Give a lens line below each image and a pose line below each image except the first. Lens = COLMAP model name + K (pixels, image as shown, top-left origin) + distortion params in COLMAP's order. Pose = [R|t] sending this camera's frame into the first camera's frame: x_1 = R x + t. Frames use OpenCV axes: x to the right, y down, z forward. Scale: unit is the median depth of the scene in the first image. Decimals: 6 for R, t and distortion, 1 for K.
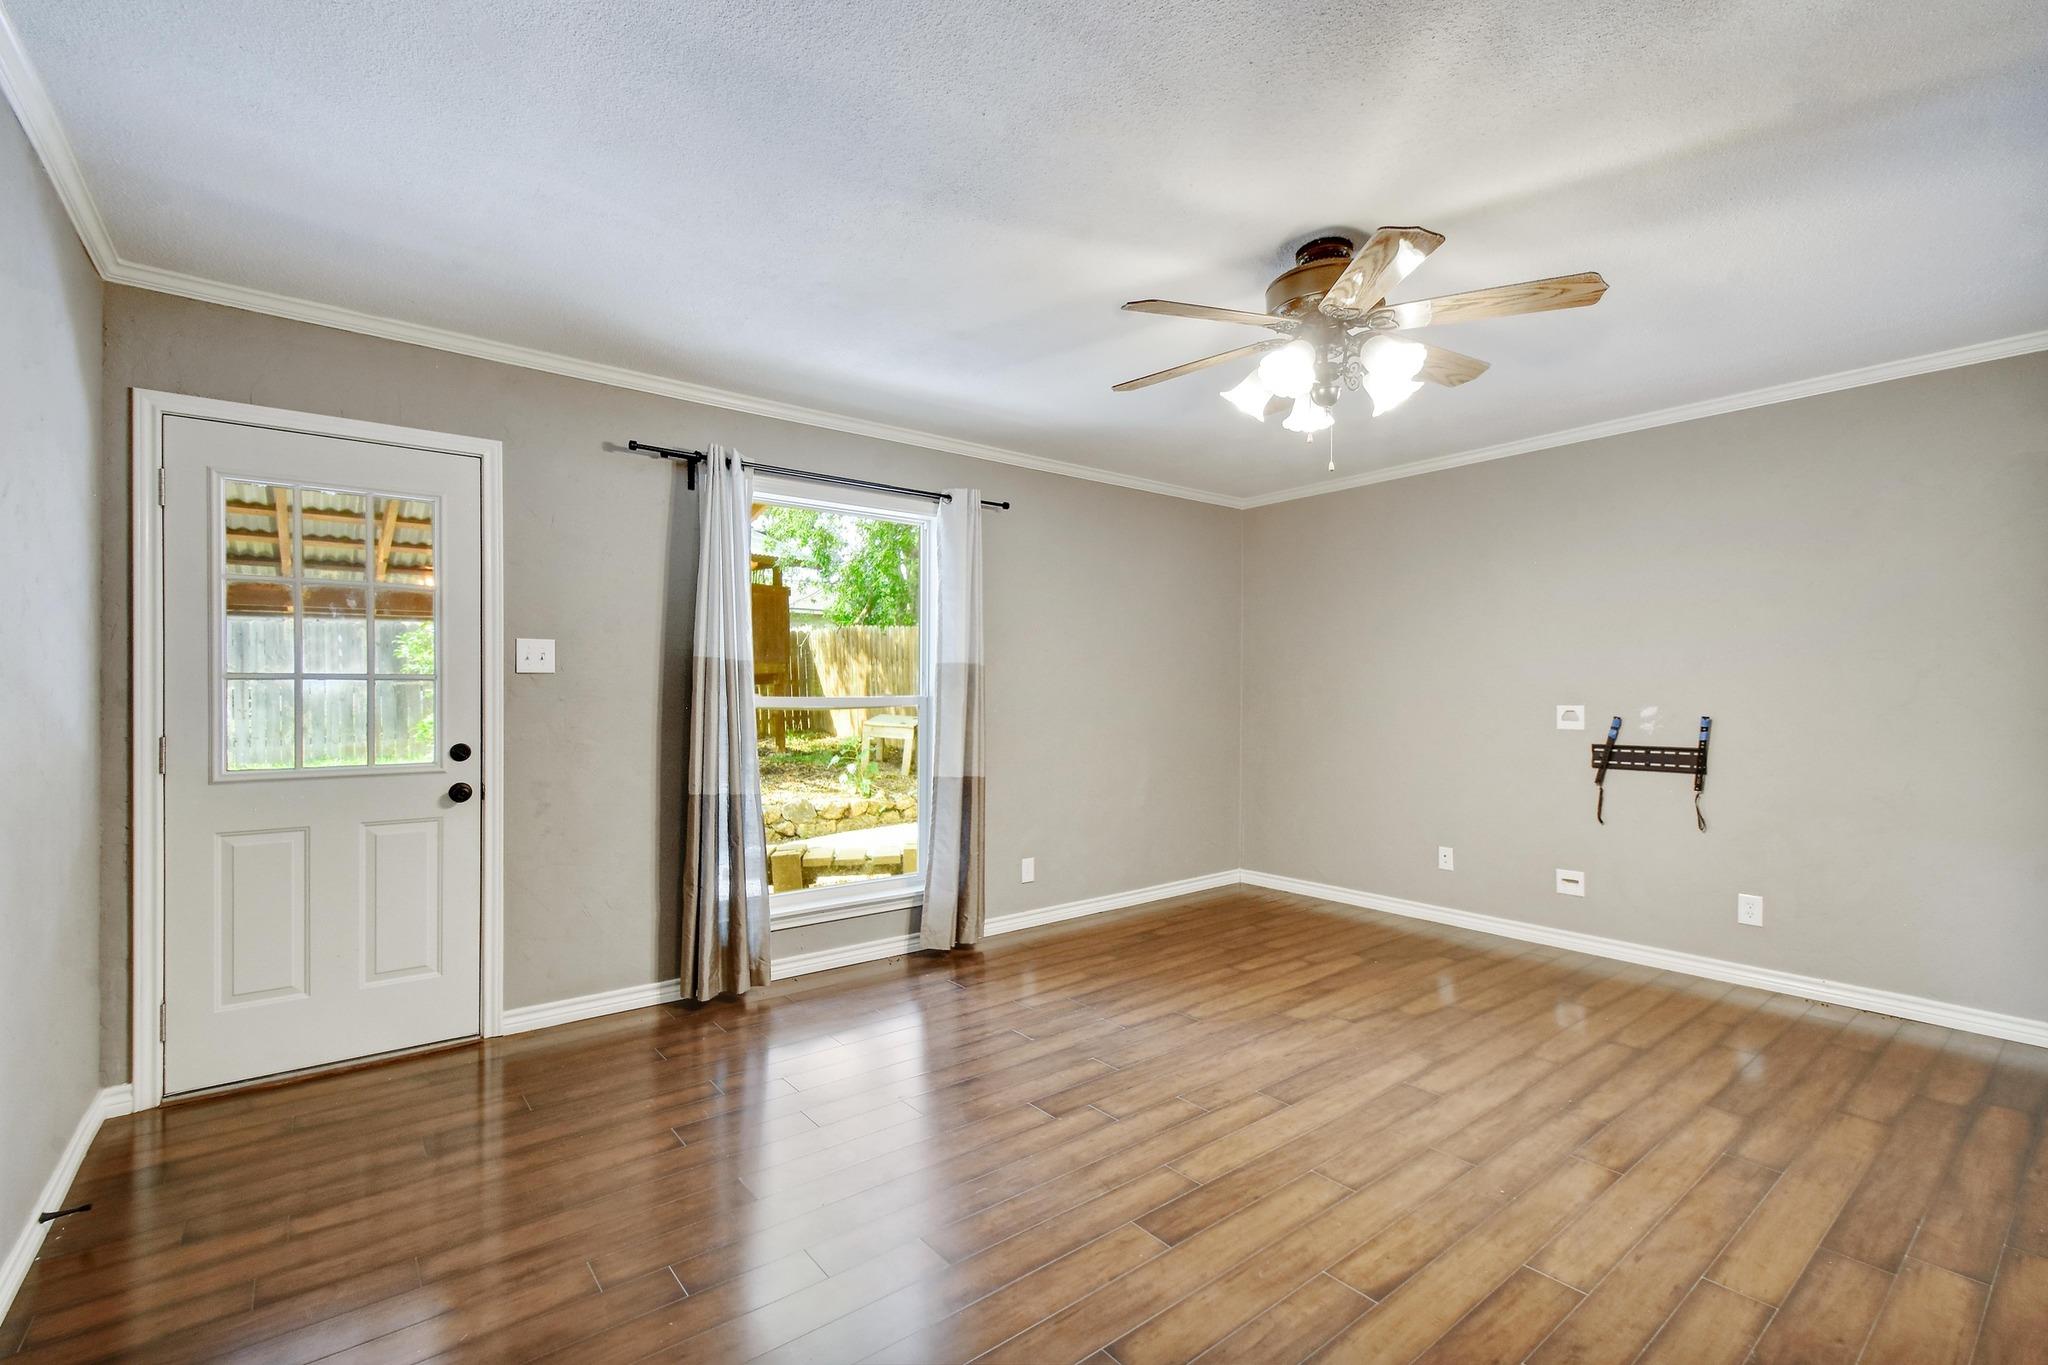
lens RADIAL K [[906.0, 0, 986.6], [0, 906.0, 688.1], [0, 0, 1]] dist [0.004686, 0.000668]
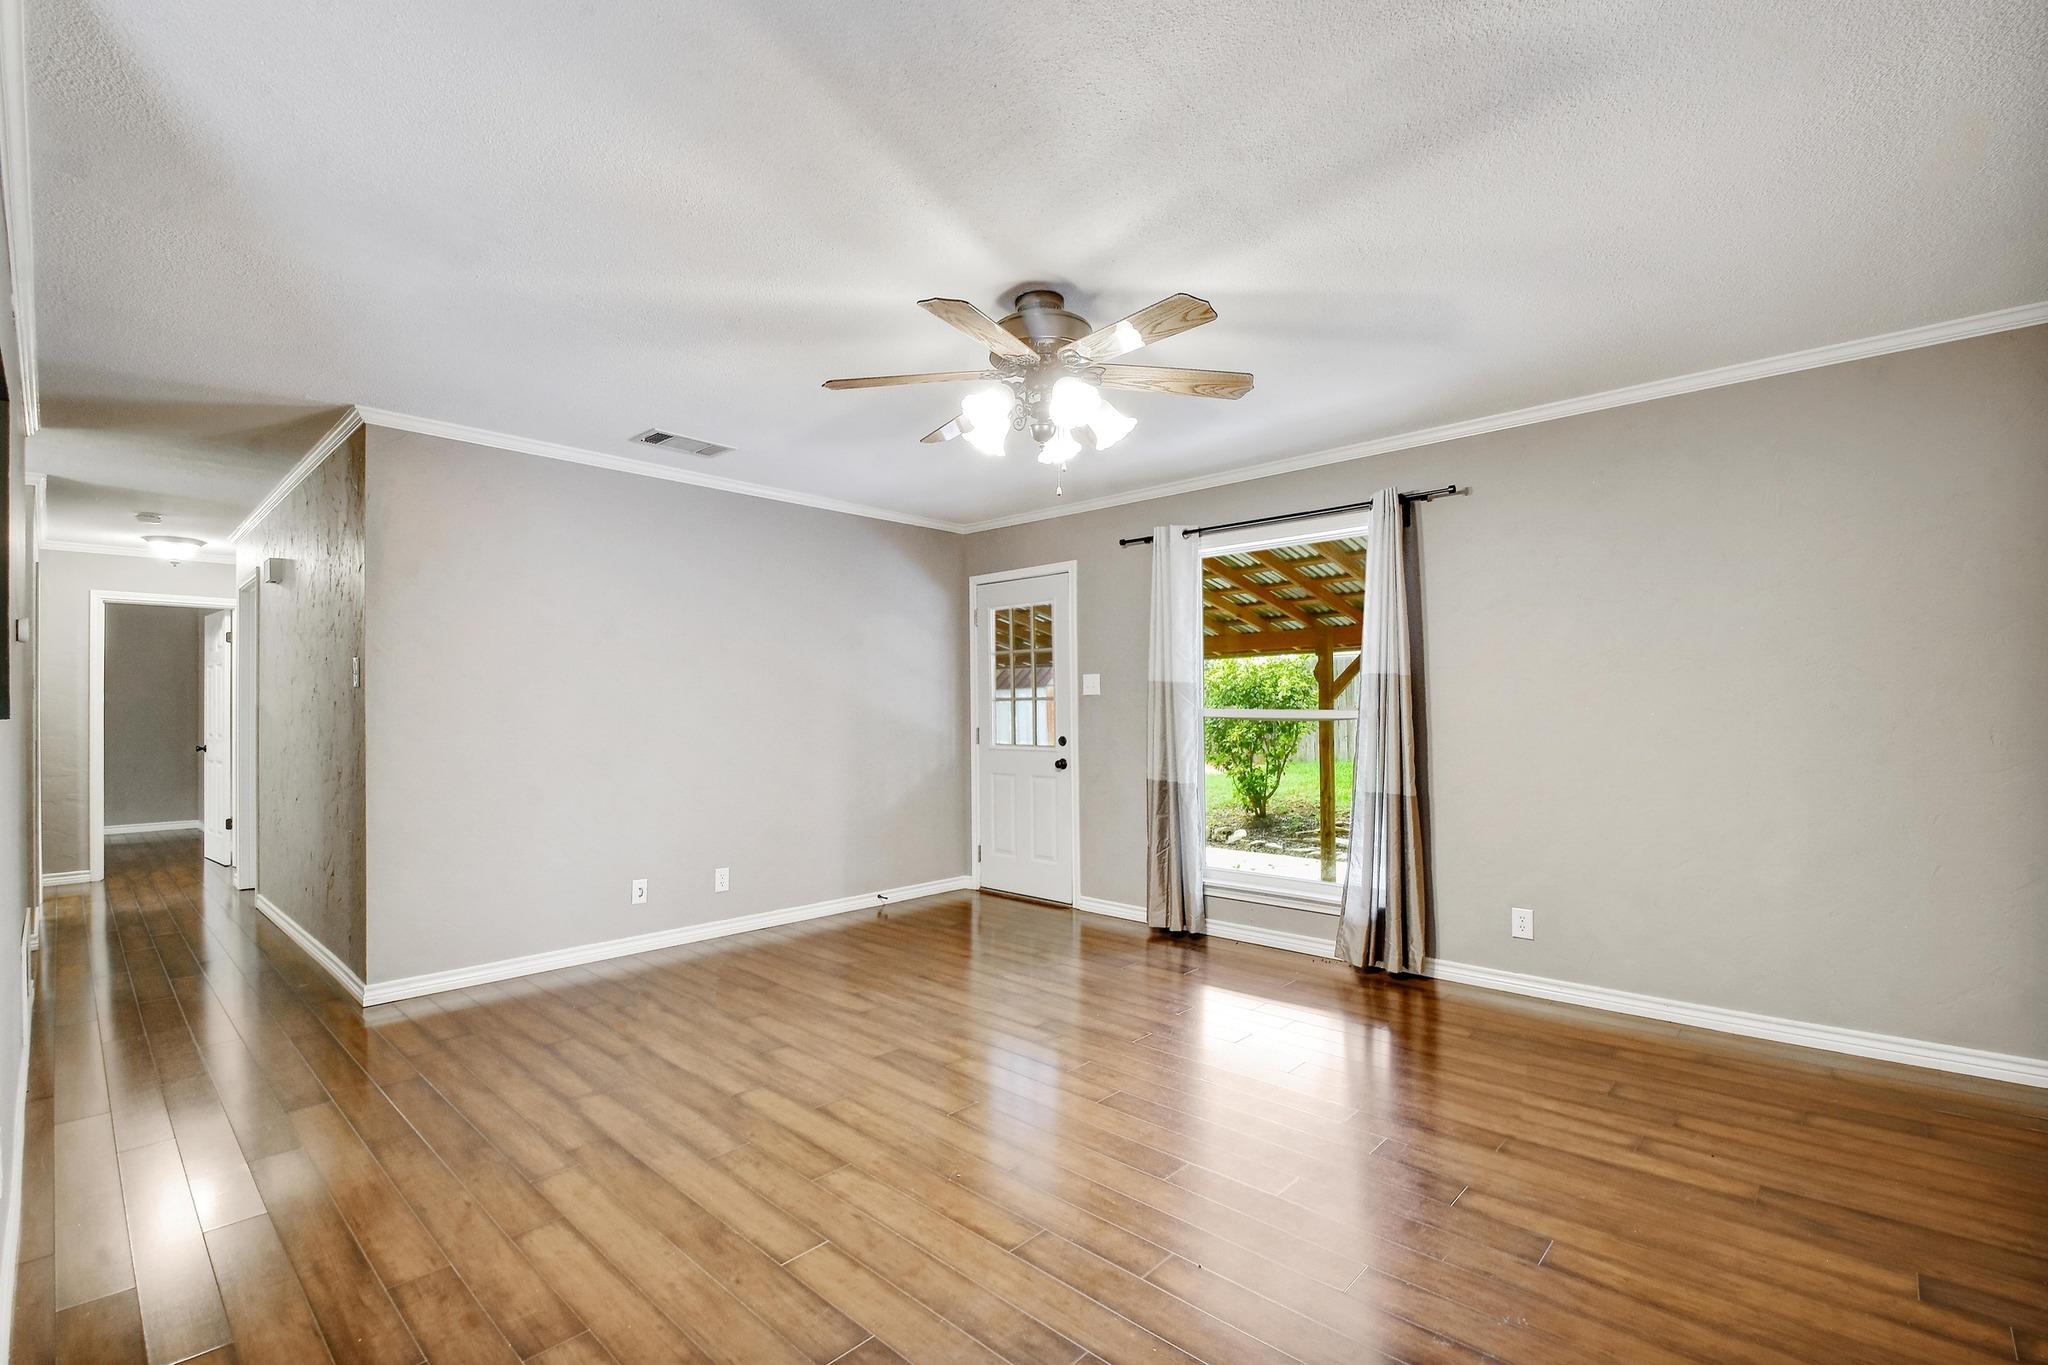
lens RADIAL K [[906.0, 0, 1037.7], [0, 906.0, 701.5], [0, 0, 1]] dist [0.004686, 0.000668]
pose [[0.178907, -0.009686, -0.983818, 1.091372], [0.005403, 0.999946, -0.008863, 0.008445], [0.983851, -0.003730, 0.178950, 0.605361]]
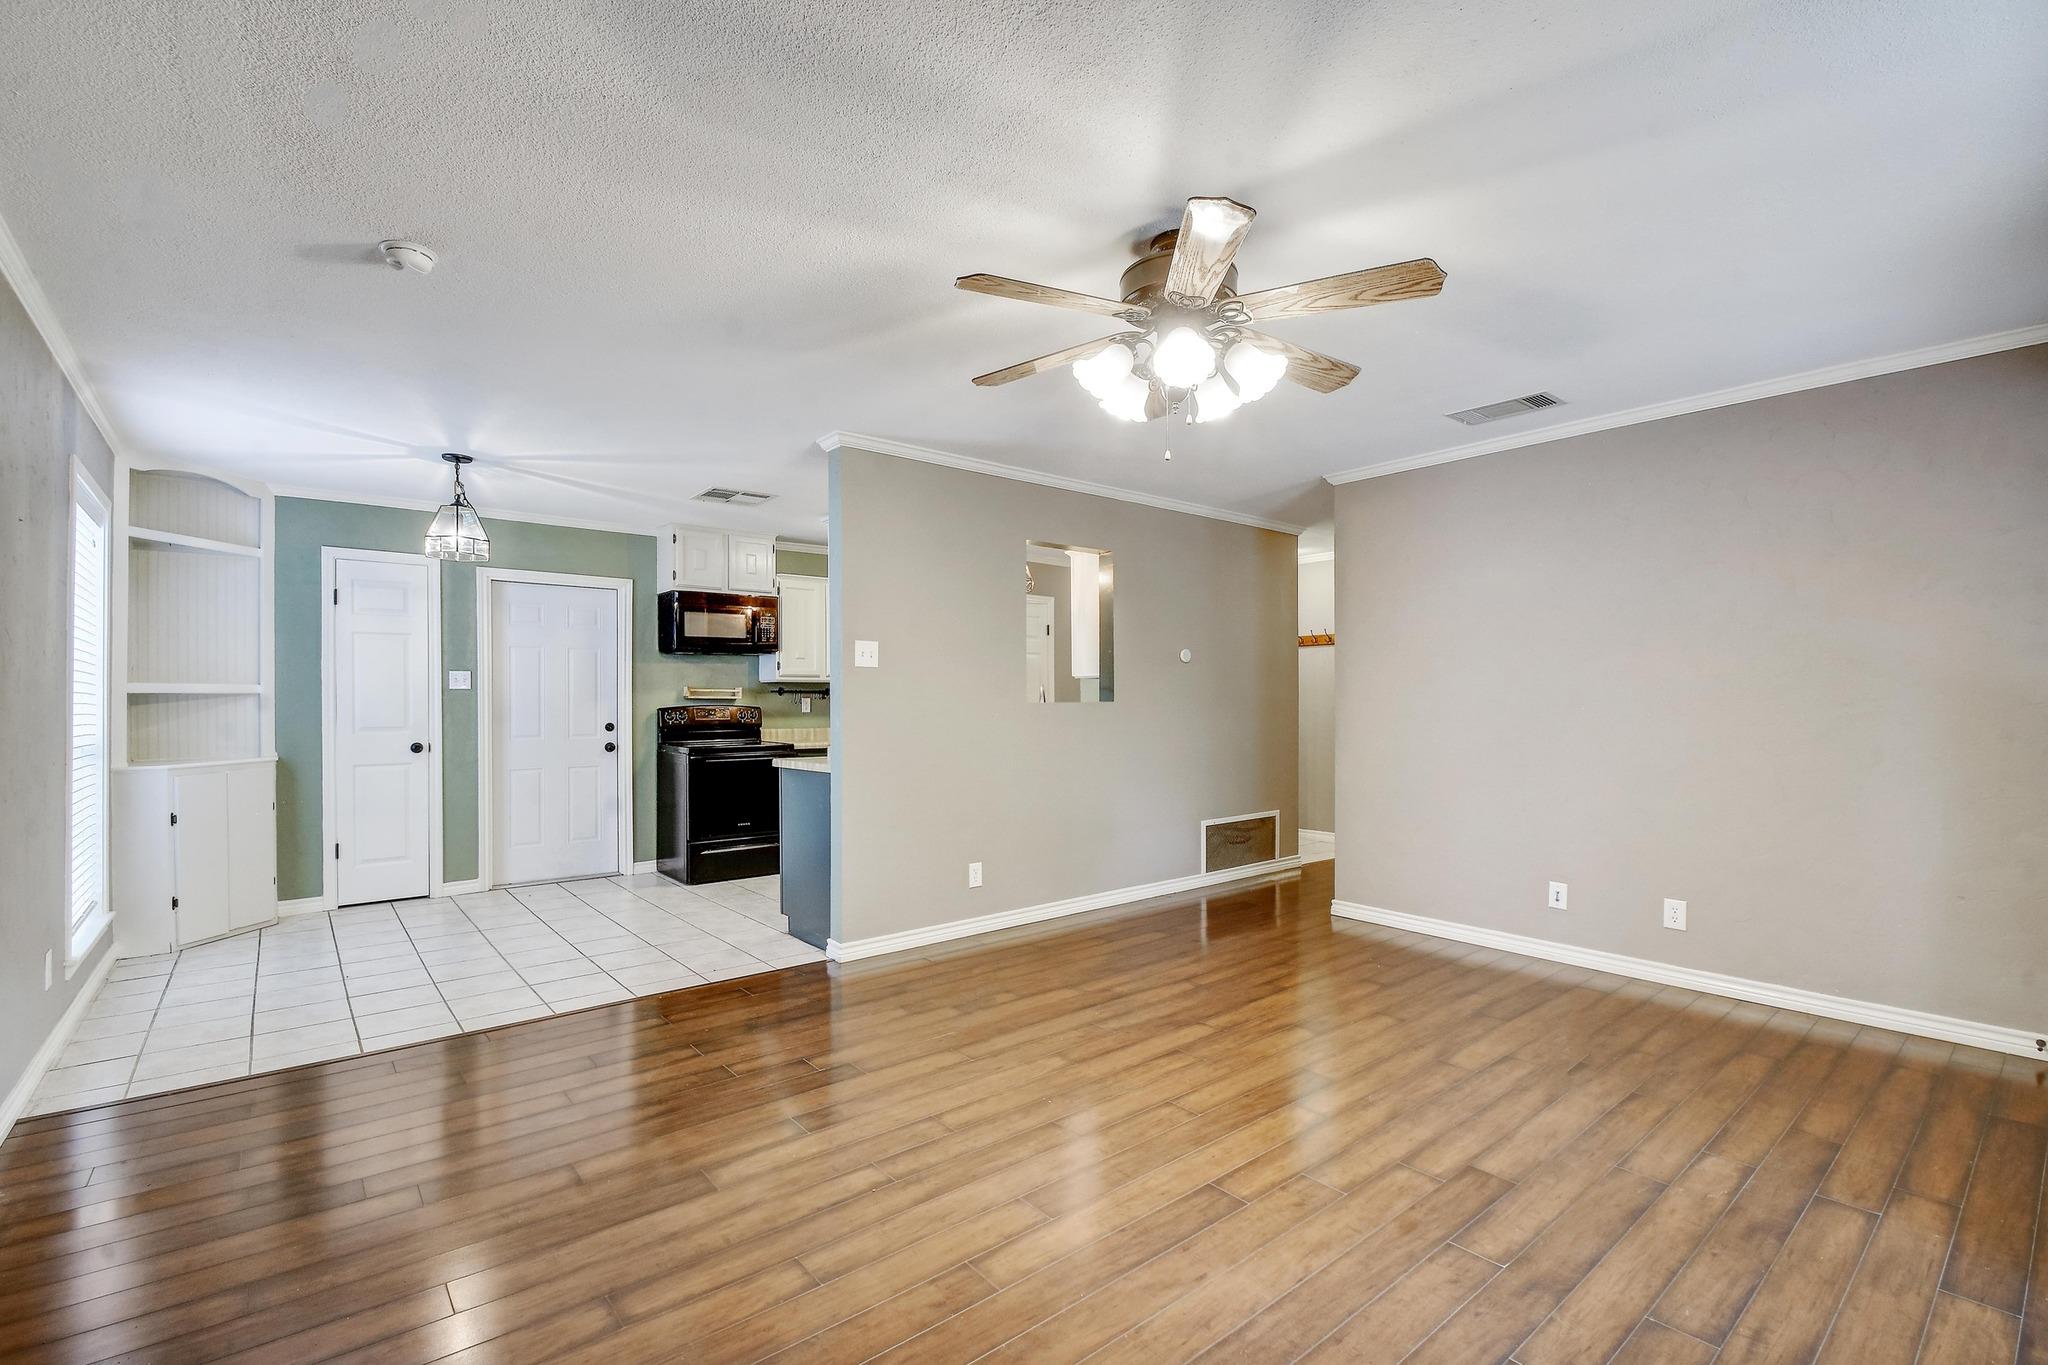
lens RADIAL K [[906.0, 0, 982.4], [0, 906.0, 692.6], [0, 0, 1]] dist [0.004686, 0.000668]
pose [[-0.999959, 0.006260, -0.006477, 0.444631], [0.006325, 0.999930, -0.010014, 0.006885], [0.006414, -0.010054, -0.999929, 1.499957]]
